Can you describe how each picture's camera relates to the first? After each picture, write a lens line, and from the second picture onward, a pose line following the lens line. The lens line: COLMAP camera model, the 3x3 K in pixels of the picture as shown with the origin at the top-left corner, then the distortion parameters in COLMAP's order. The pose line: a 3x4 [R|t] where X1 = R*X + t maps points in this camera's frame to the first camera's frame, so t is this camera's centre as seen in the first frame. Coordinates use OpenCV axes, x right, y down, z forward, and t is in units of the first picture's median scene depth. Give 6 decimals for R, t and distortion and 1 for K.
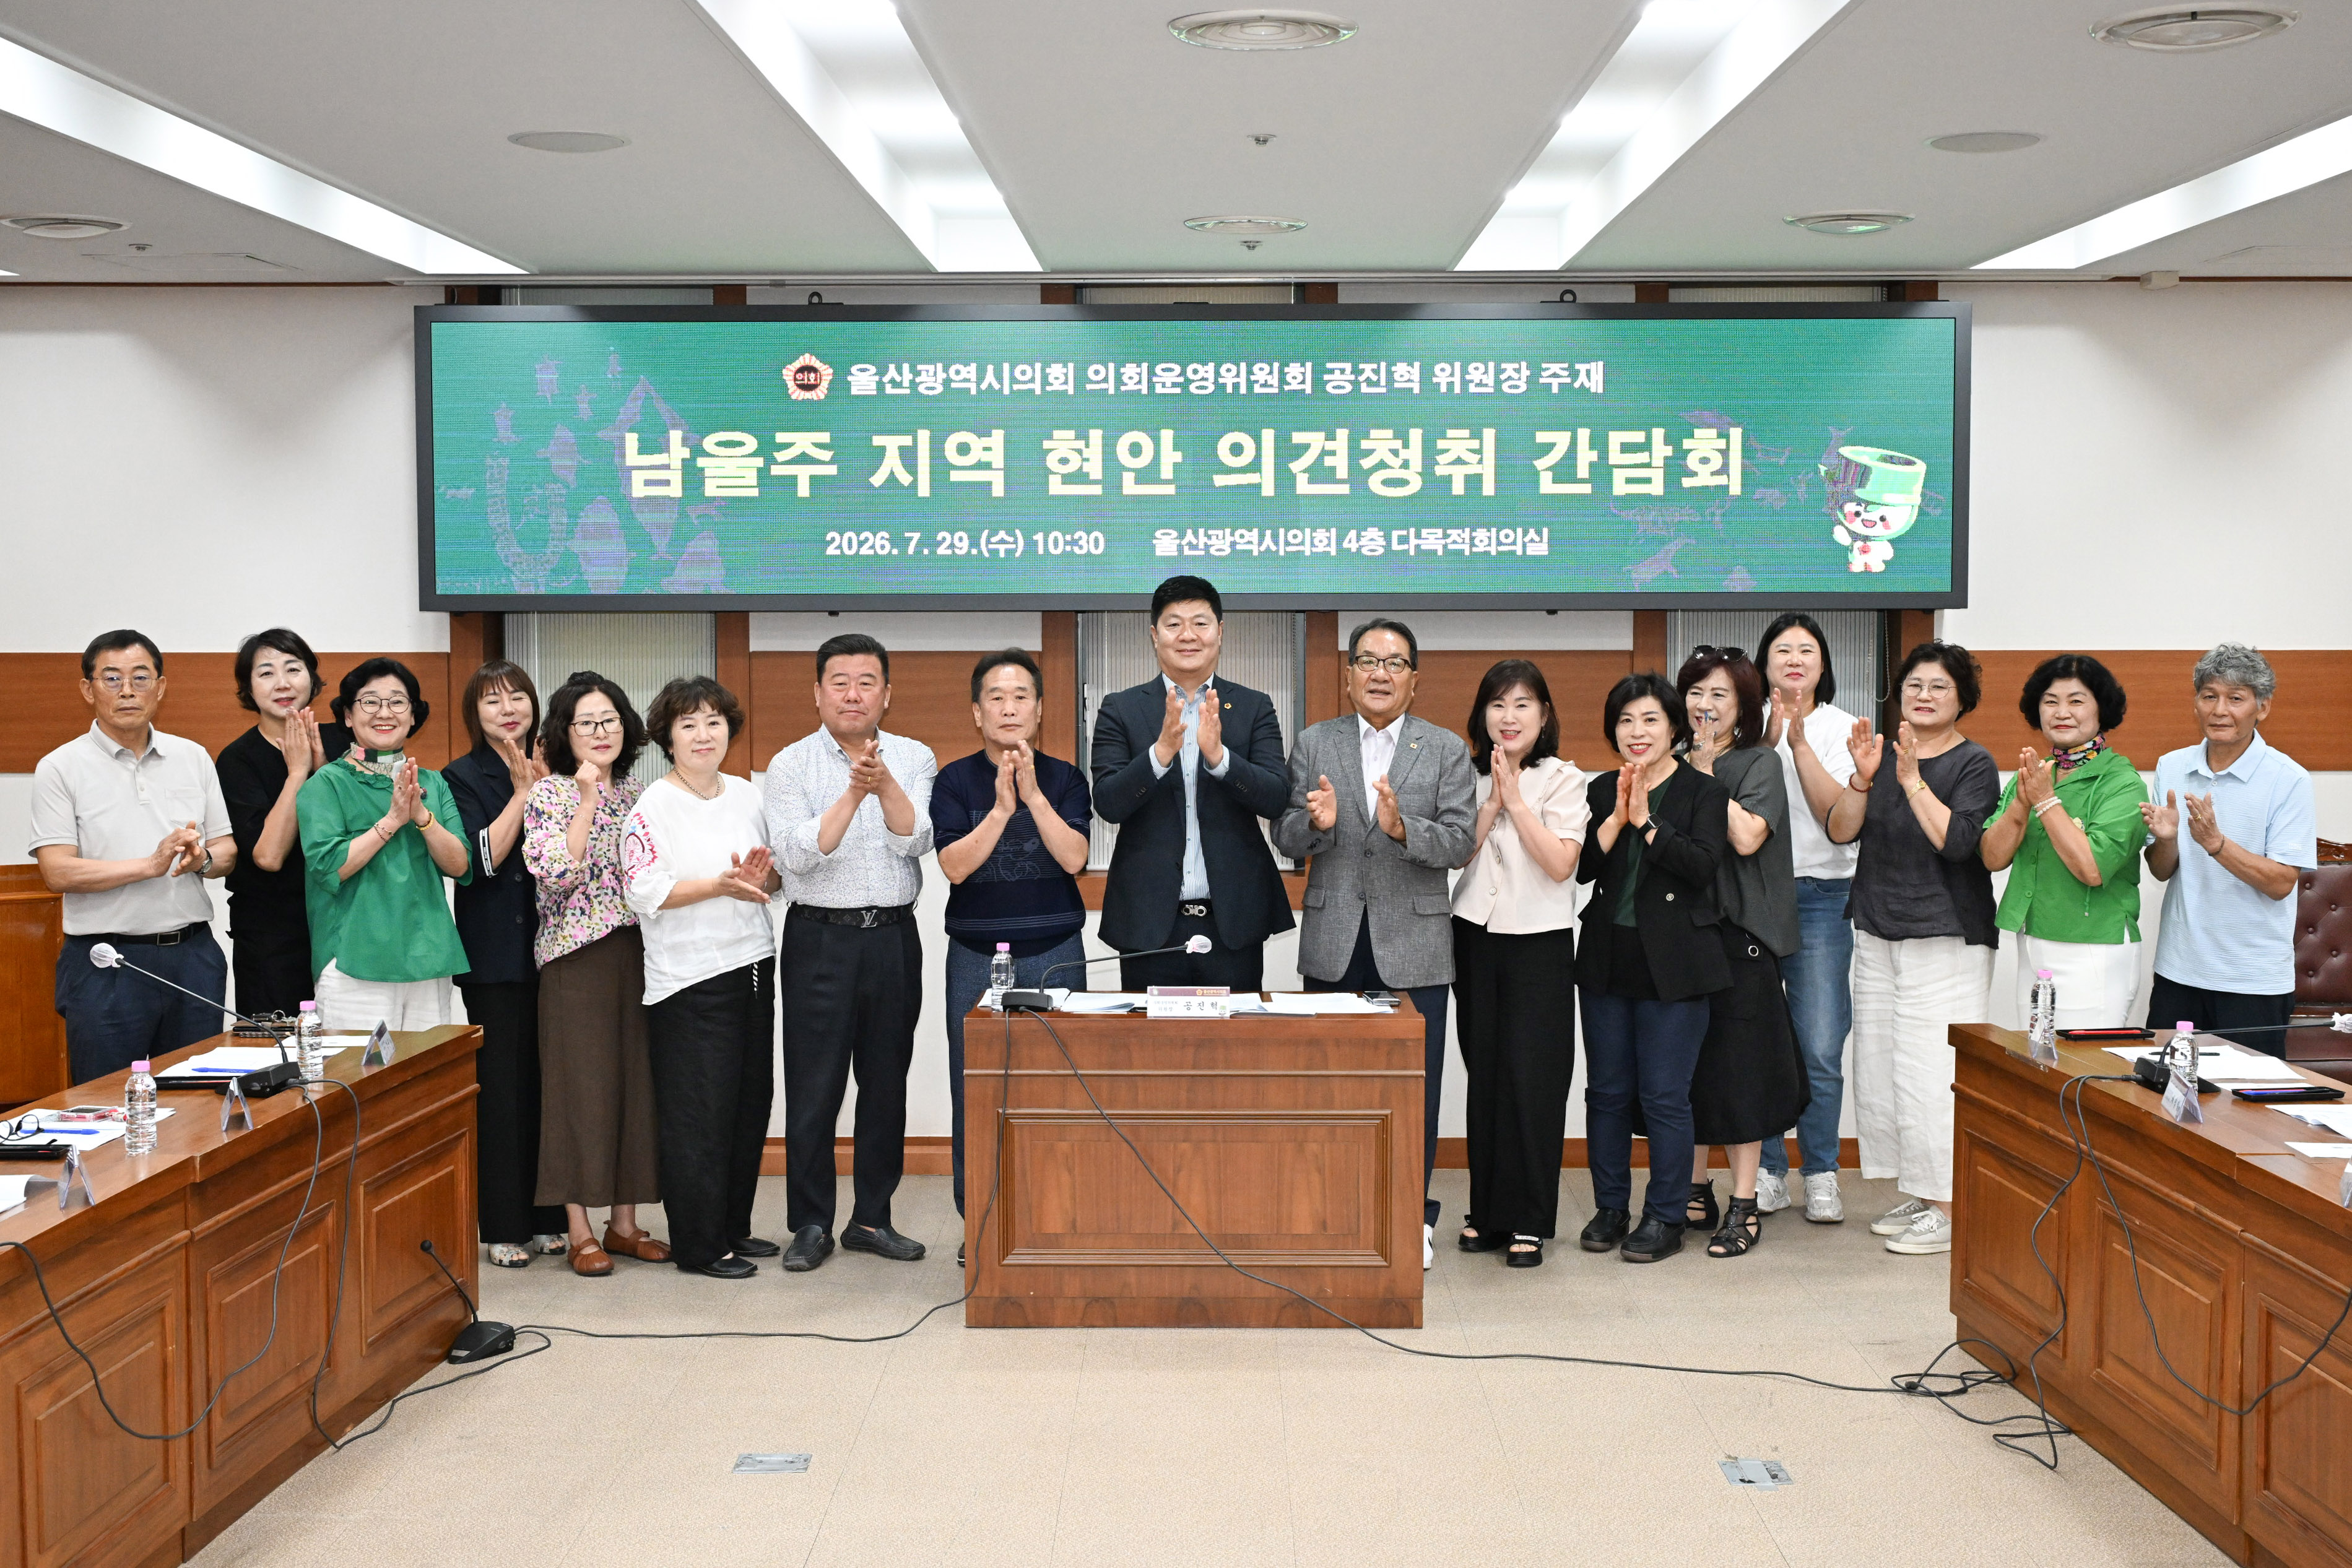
lens RADIAL K [[2931.4, 0, 1183.2], [0, 2931.4, 764.2], [0, 0, 1]] dist [-0.002366, -0.009616]
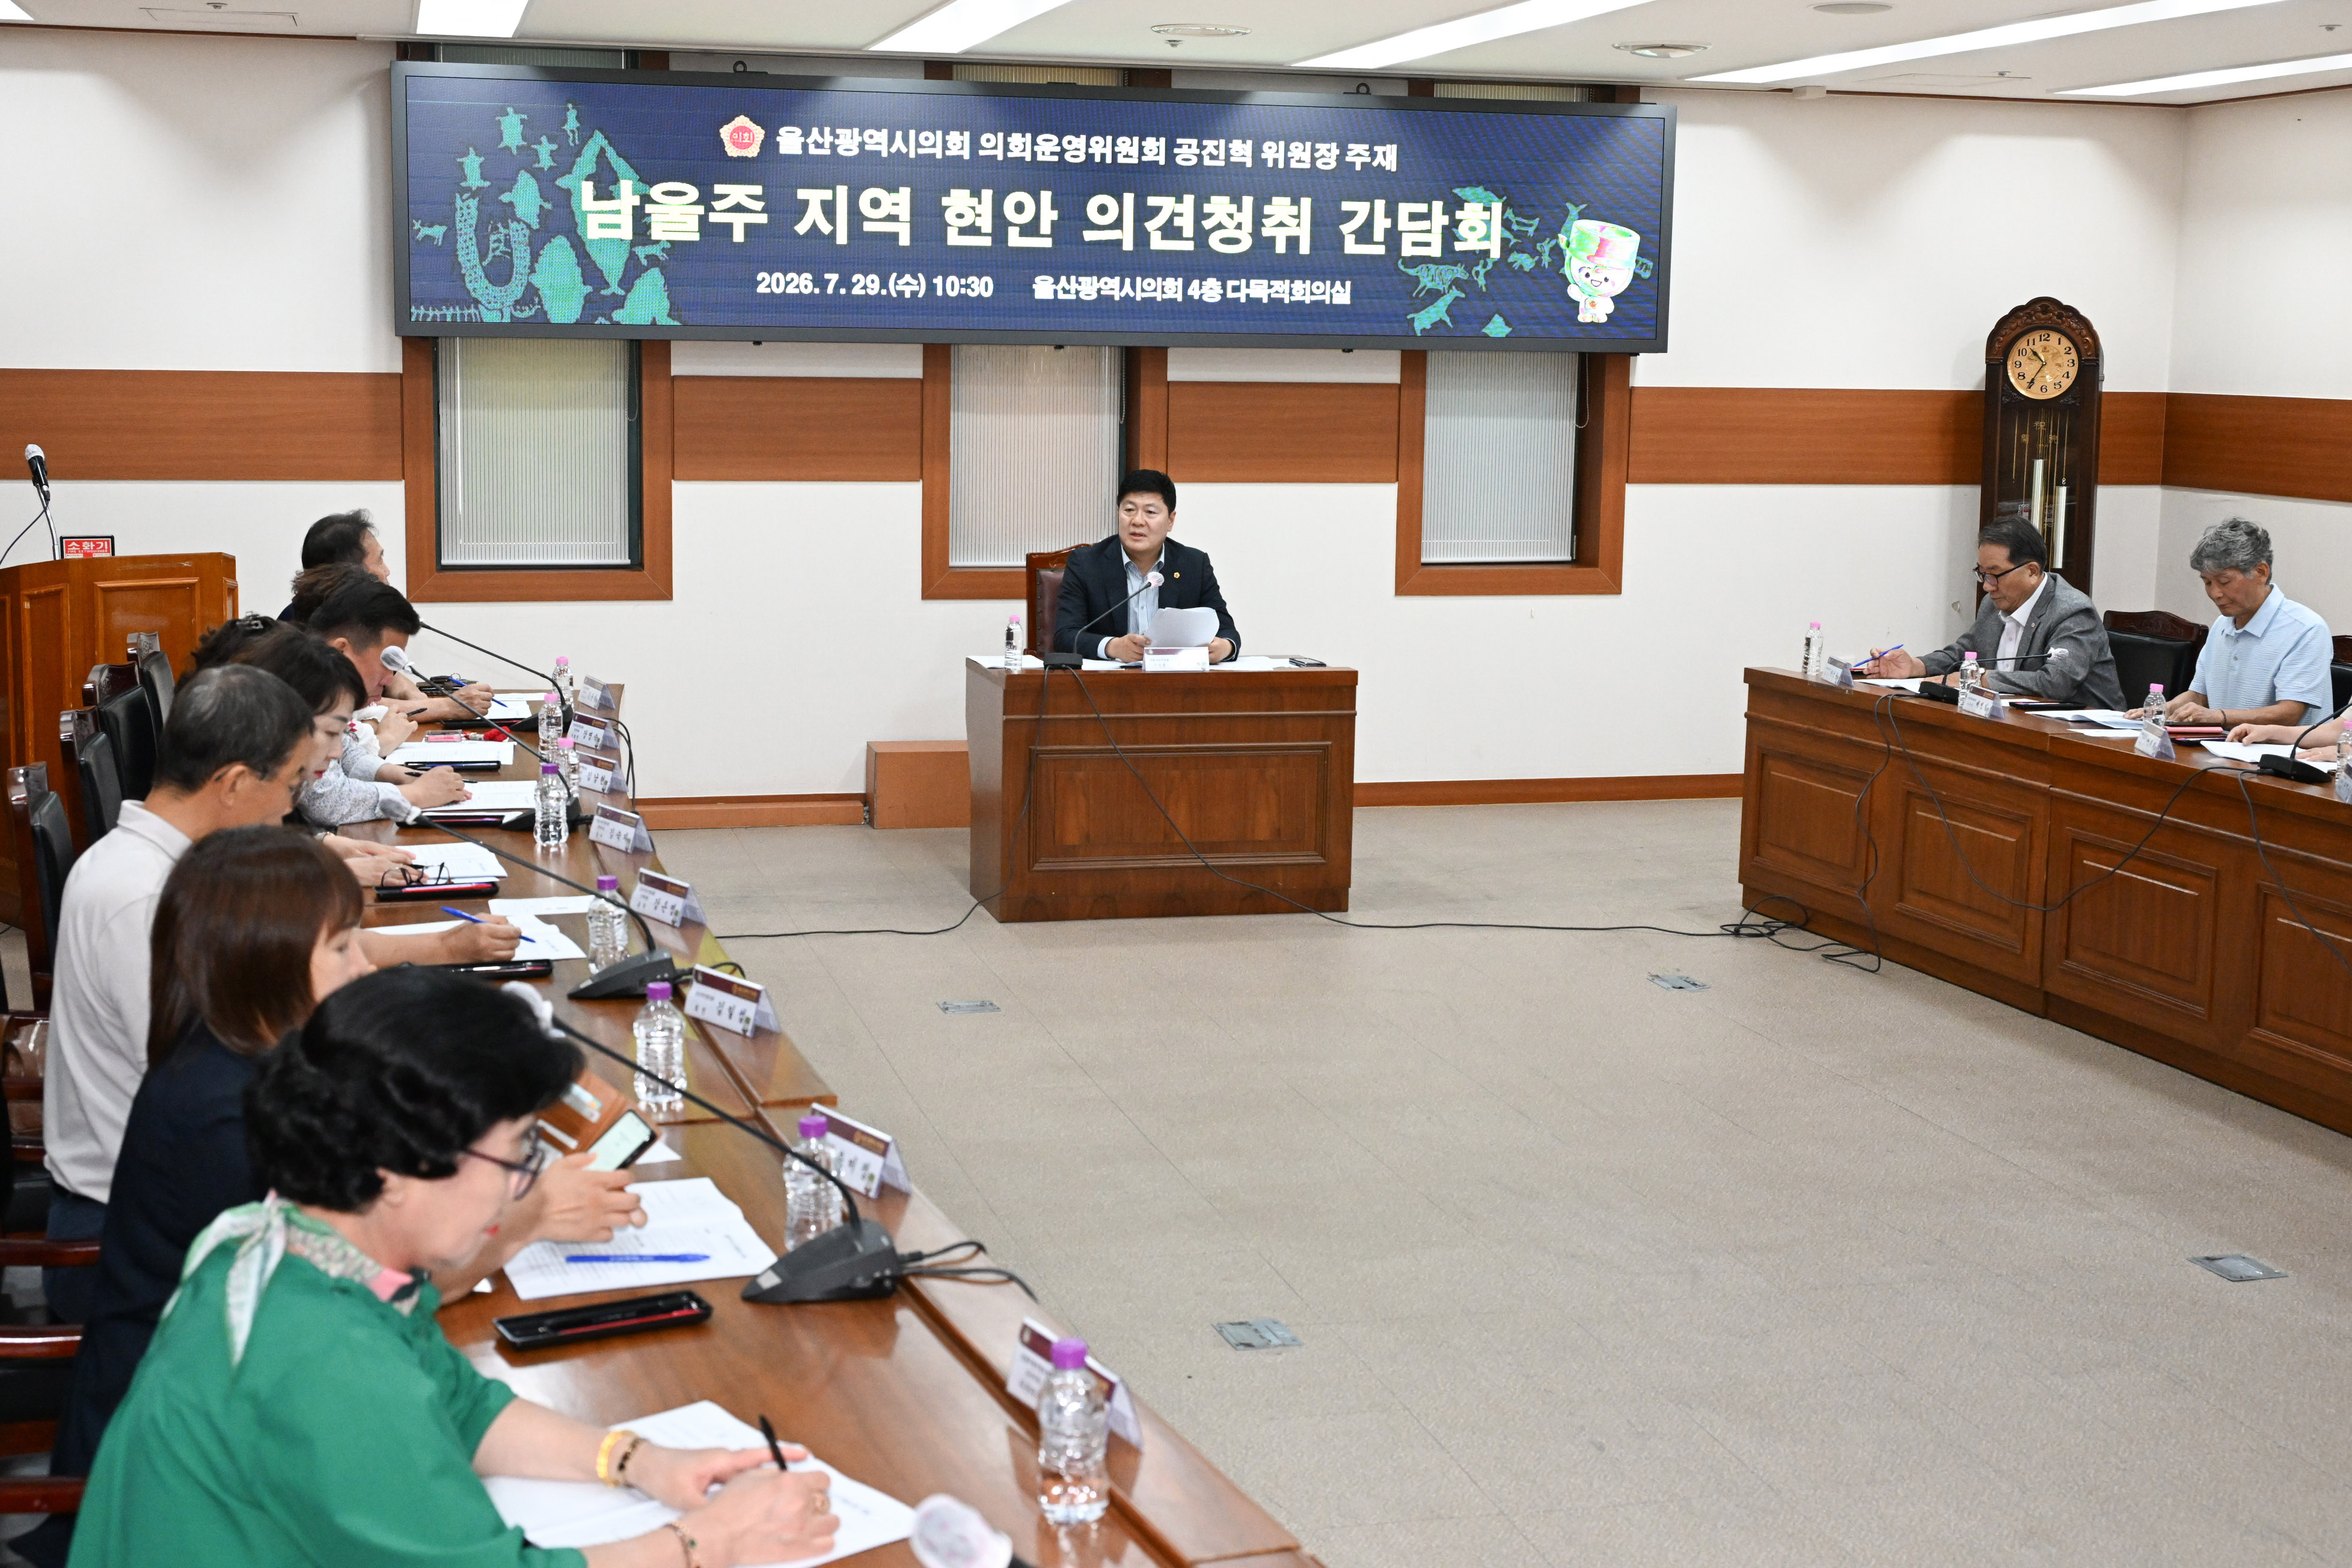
lens RADIAL K [[3028.6, 0, 1132.7], [0, 3028.6, 762.4], [0, 0, 1]] dist [-0.001337, -0.029121]
pose [[0.967860, -0.019667, 0.250718, -0.283260], [-0.001074, 0.996605, 0.082320, 0.015155], [-0.251486, -0.079943, 0.964554, -0.208540]]
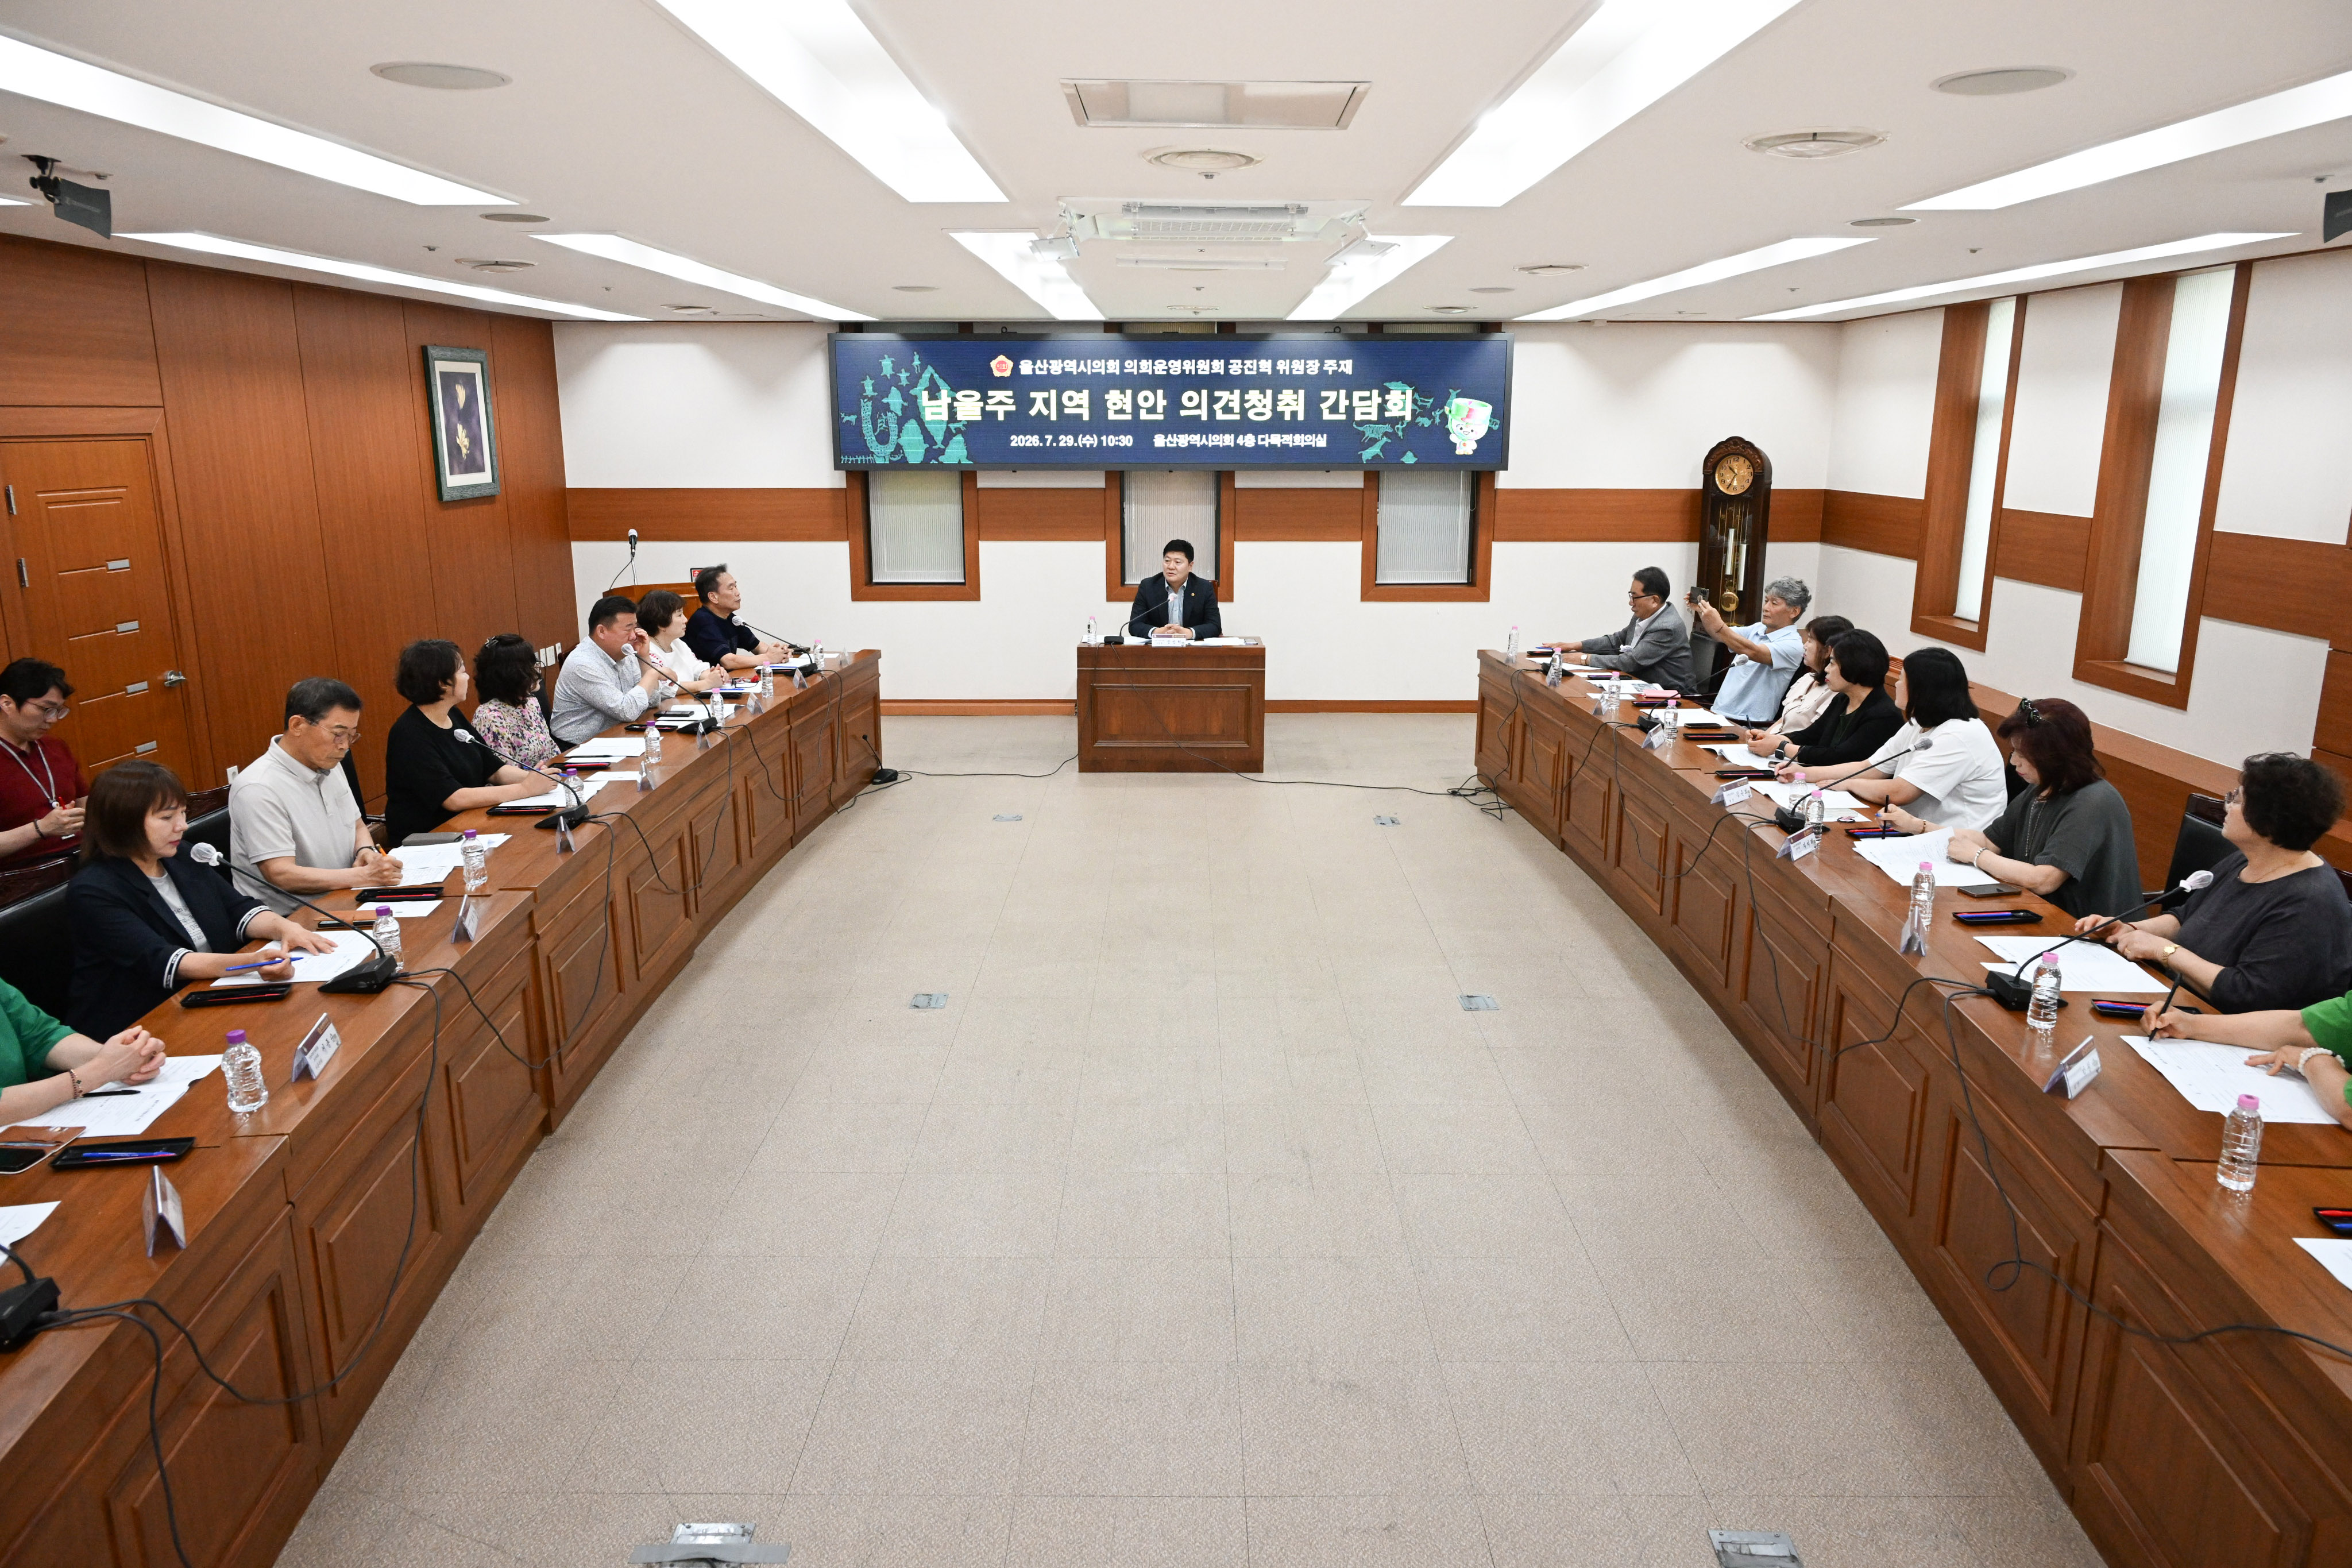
lens RADIAL K [[1571.8, 0, 1176.0], [0, 1571.8, 784.0], [0, 0, 1]] dist [-0.008087, -0.002529]
pose [[0.999988, 0.000787, 0.004911, 0.001202], [-0.001590, 0.986169, 0.165736, -0.014582], [-0.004713, -0.165742, 0.986158, -0.255323]]
